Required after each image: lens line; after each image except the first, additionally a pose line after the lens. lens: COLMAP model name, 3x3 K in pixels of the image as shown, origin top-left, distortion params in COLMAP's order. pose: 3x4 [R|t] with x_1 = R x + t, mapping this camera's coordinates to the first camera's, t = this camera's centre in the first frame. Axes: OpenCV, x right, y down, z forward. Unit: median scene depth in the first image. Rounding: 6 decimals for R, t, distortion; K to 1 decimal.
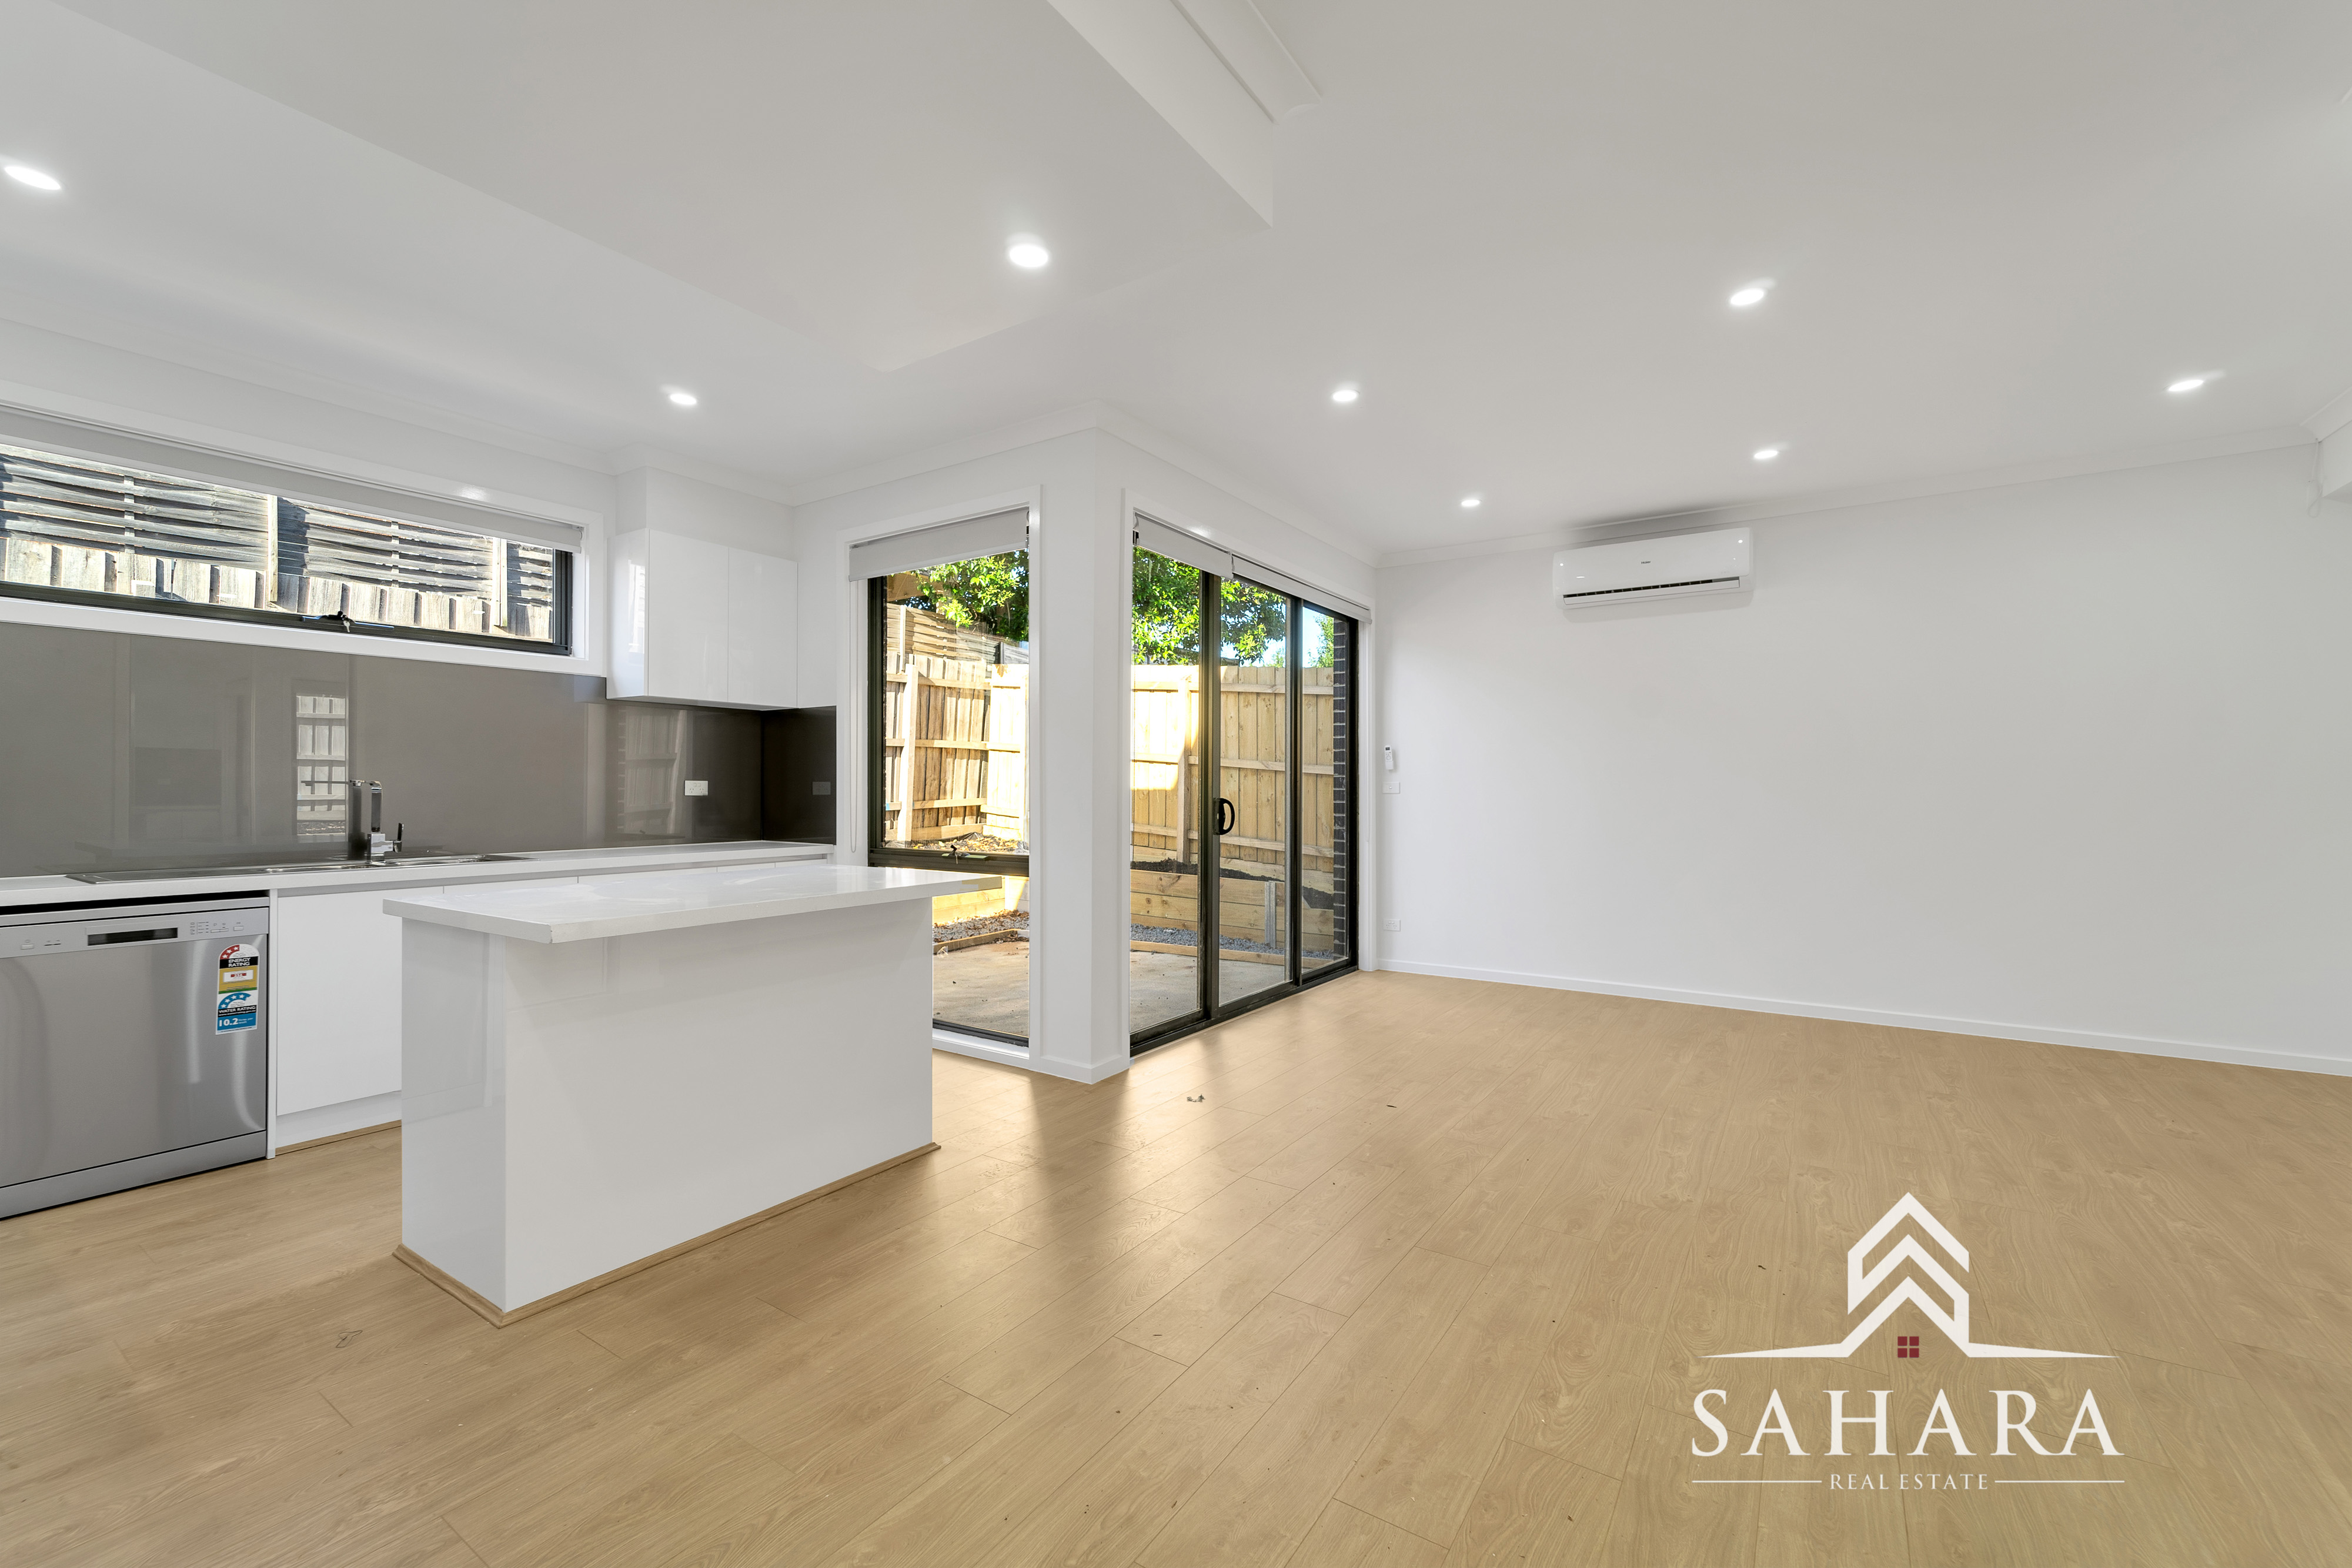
lens RADIAL K [[939.6, 0, 1190.2], [0, 939.6, 784.2], [0, 0, 1]] dist [0.000050, 0.000134]
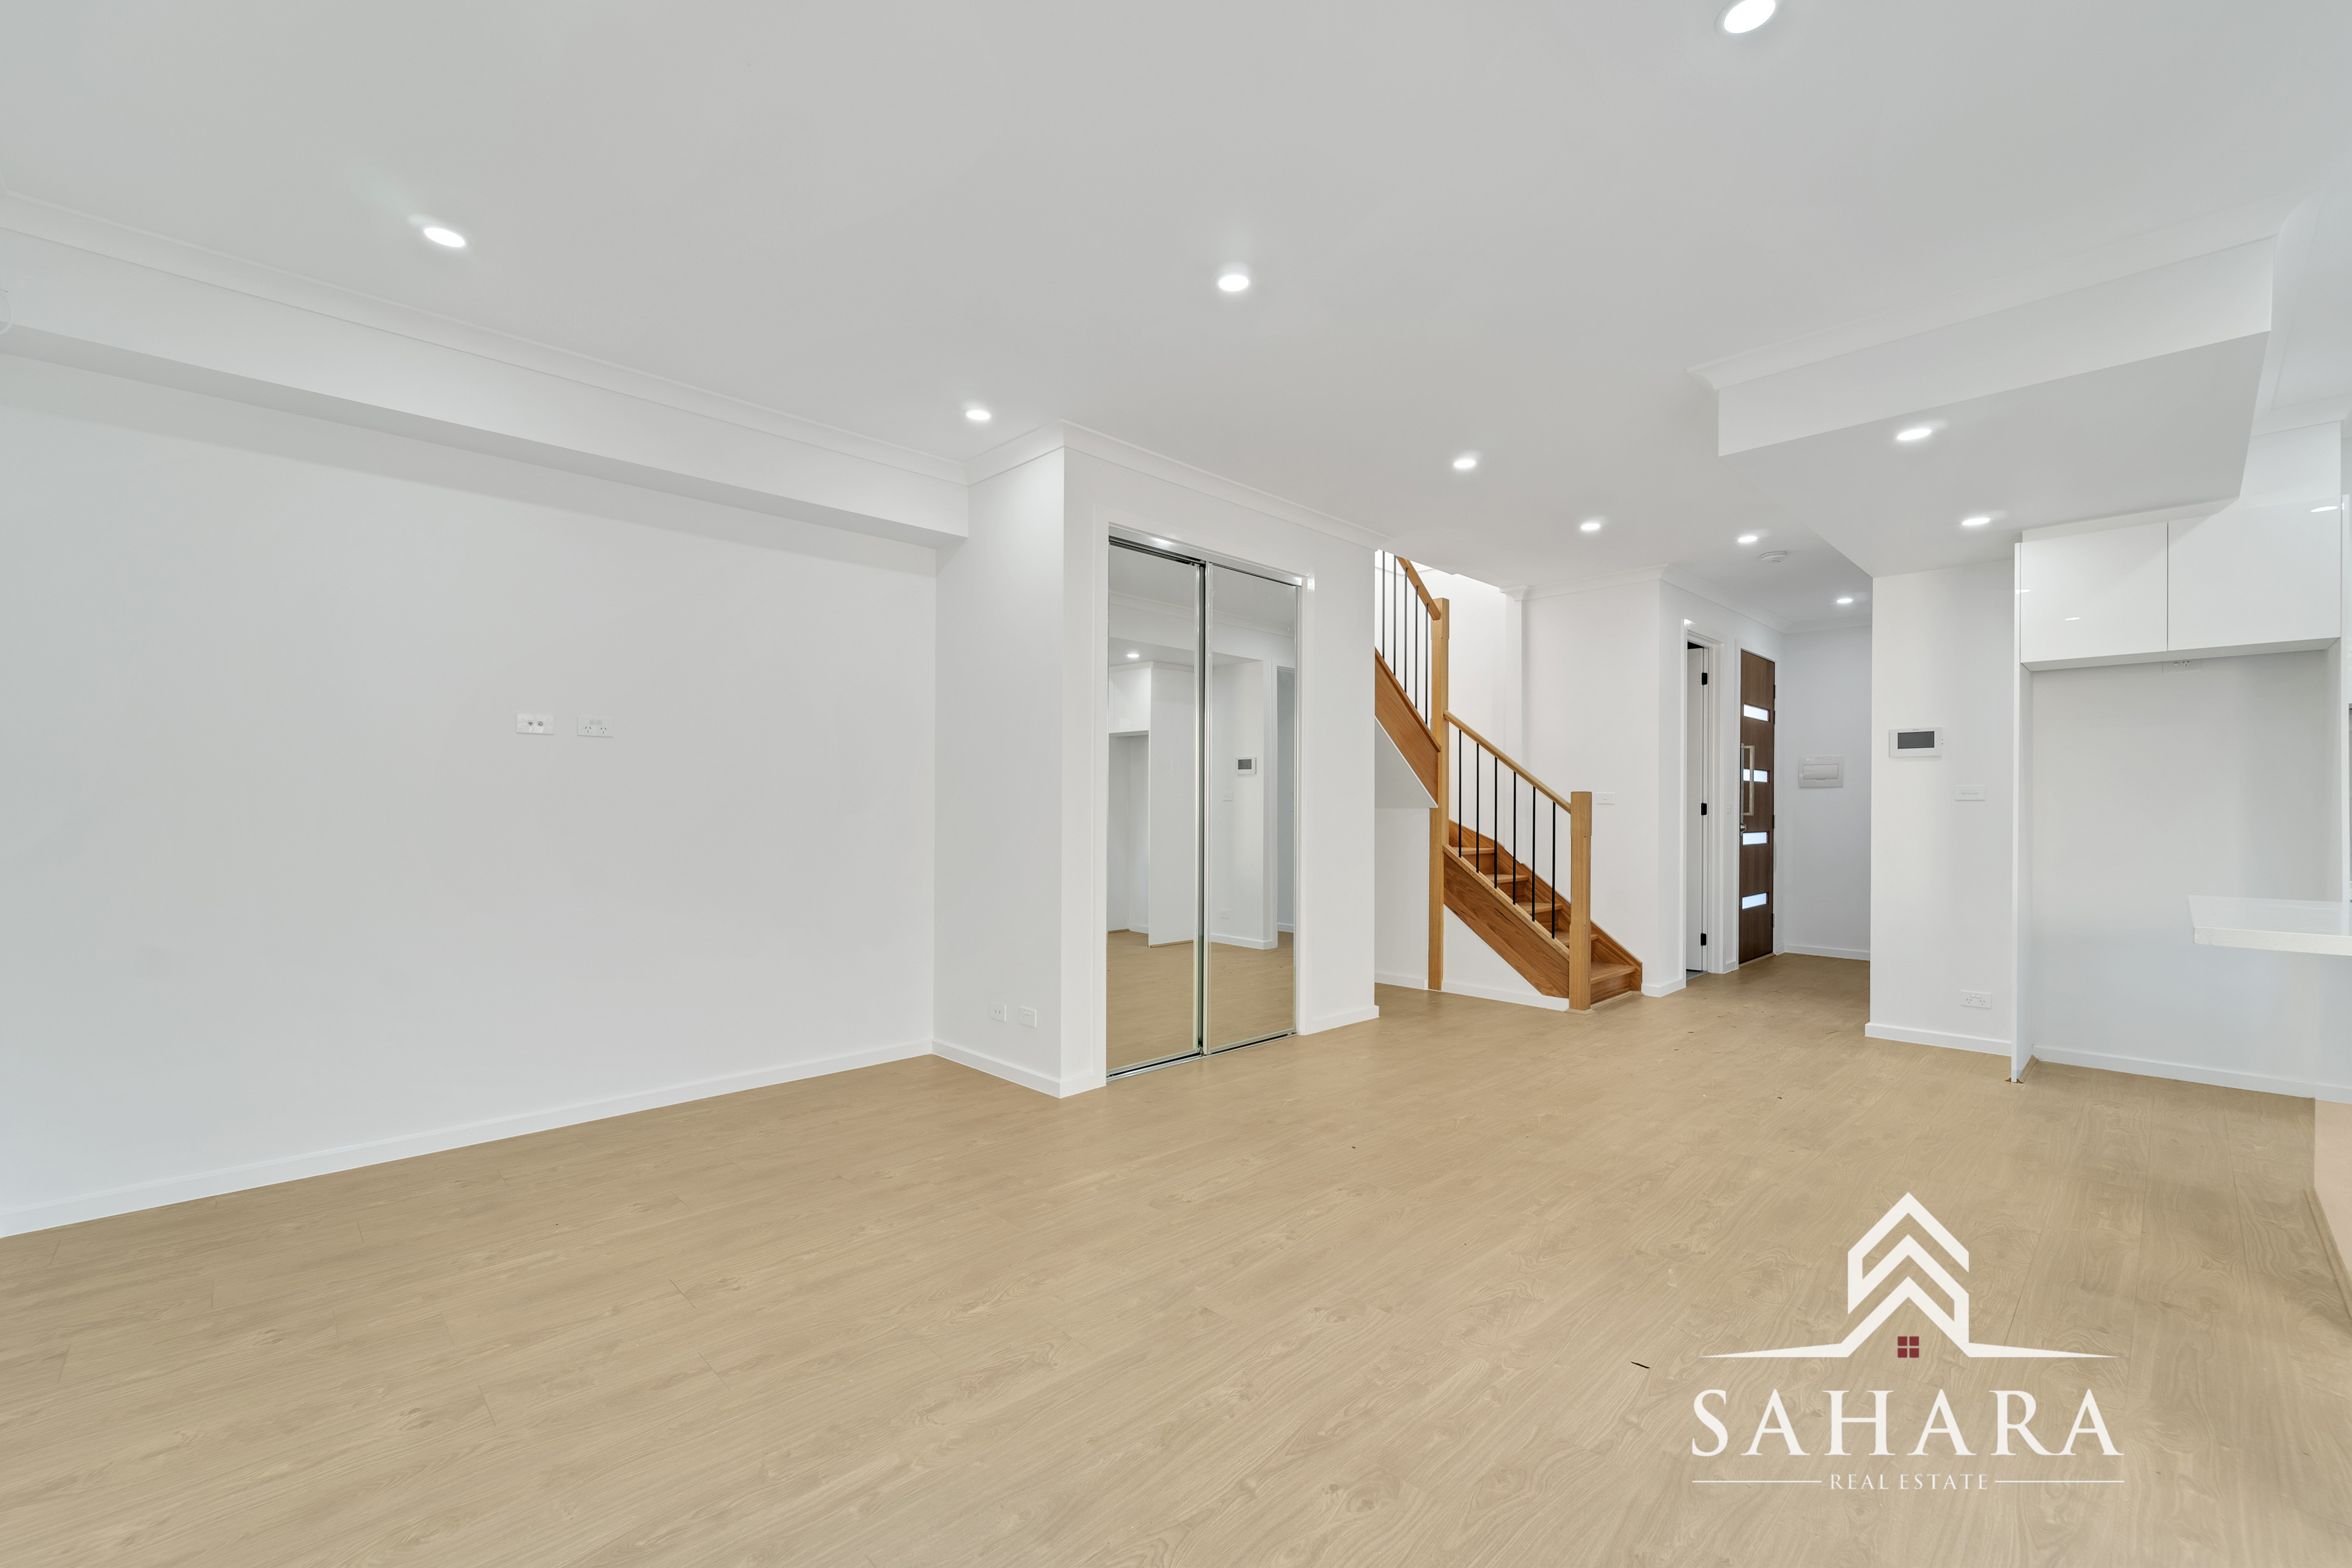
lens RADIAL K [[978.6, 0, 1170.4], [0, 978.6, 809.3], [0, 0, 1]] dist [-0.000963, -0.000147]
pose [[-0.974974, -0.003382, 0.222294, 0.304286], [-0.004919, 0.999968, -0.006363, 0.007872], [-0.222265, -0.007297, -0.974959, 1.383304]]
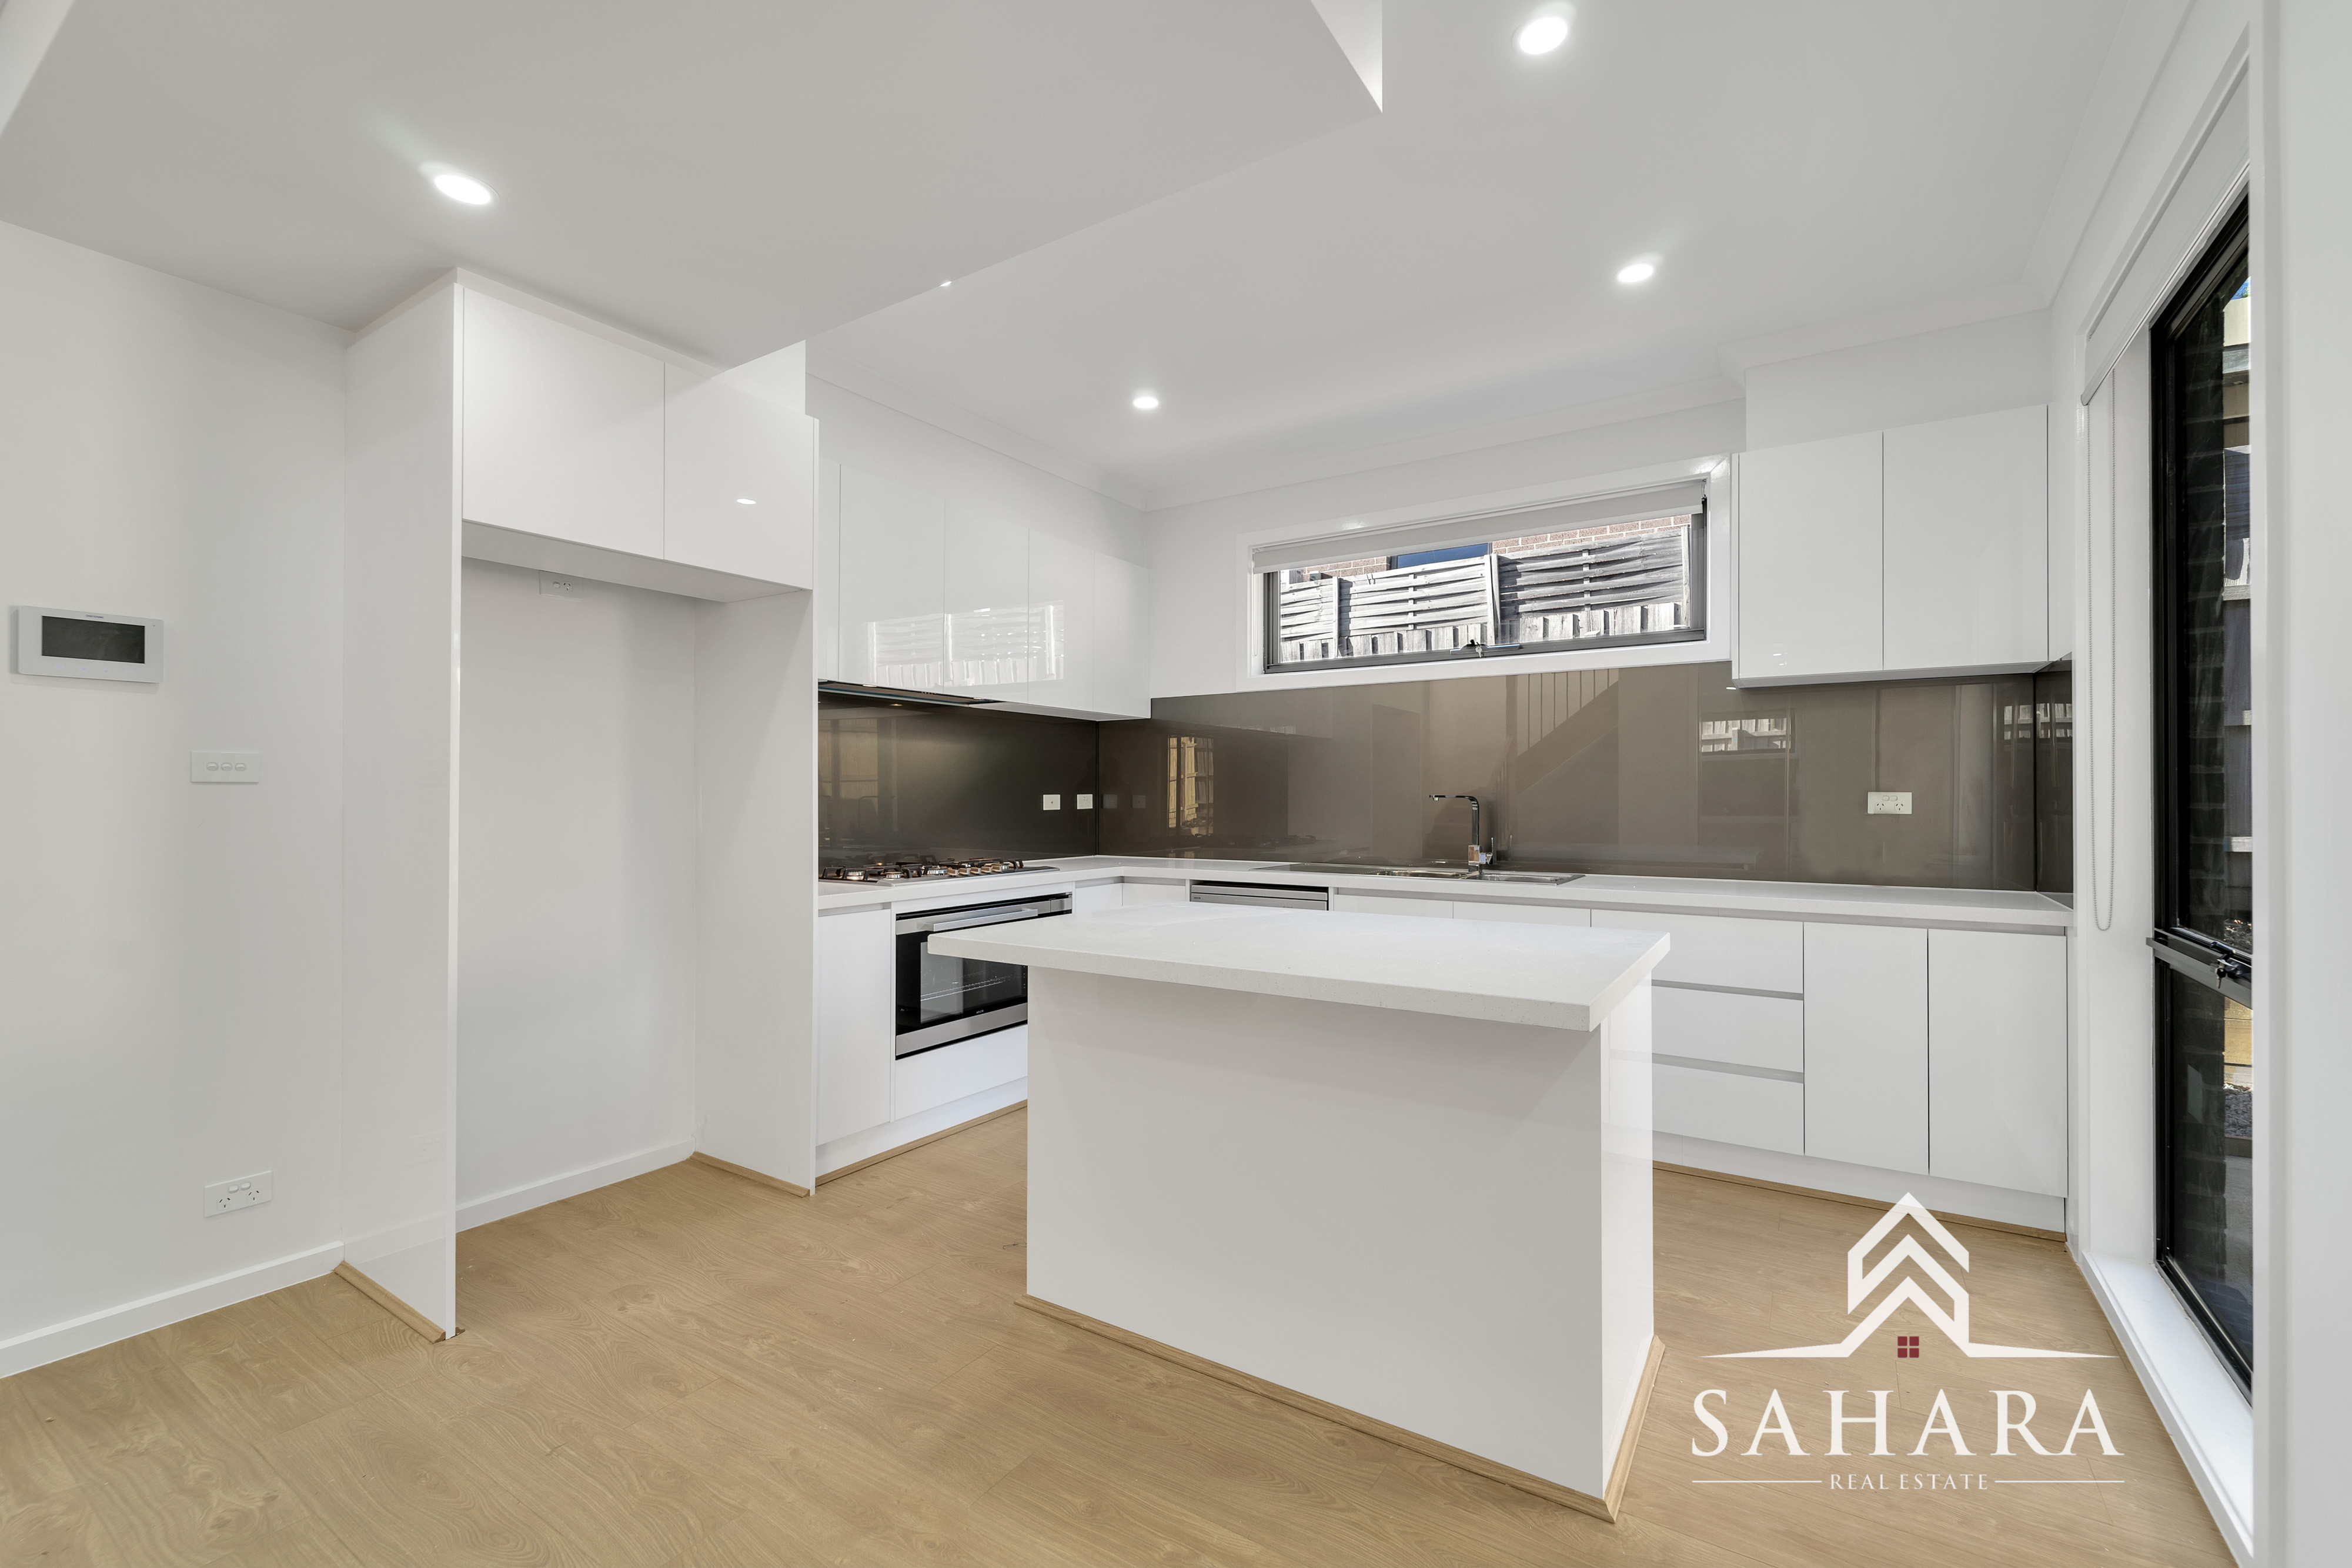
lens RADIAL K [[972.0, 0, 1186.2], [0, 972.0, 796.0], [0, 0, 1]] dist [-0.003233, -0.000243]
pose [[0.013143, -0.000977, -0.999913, 0.194264], [0.006137, 0.999981, -0.000896, -0.003577], [0.999895, -0.006125, 0.013148, 0.585647]]
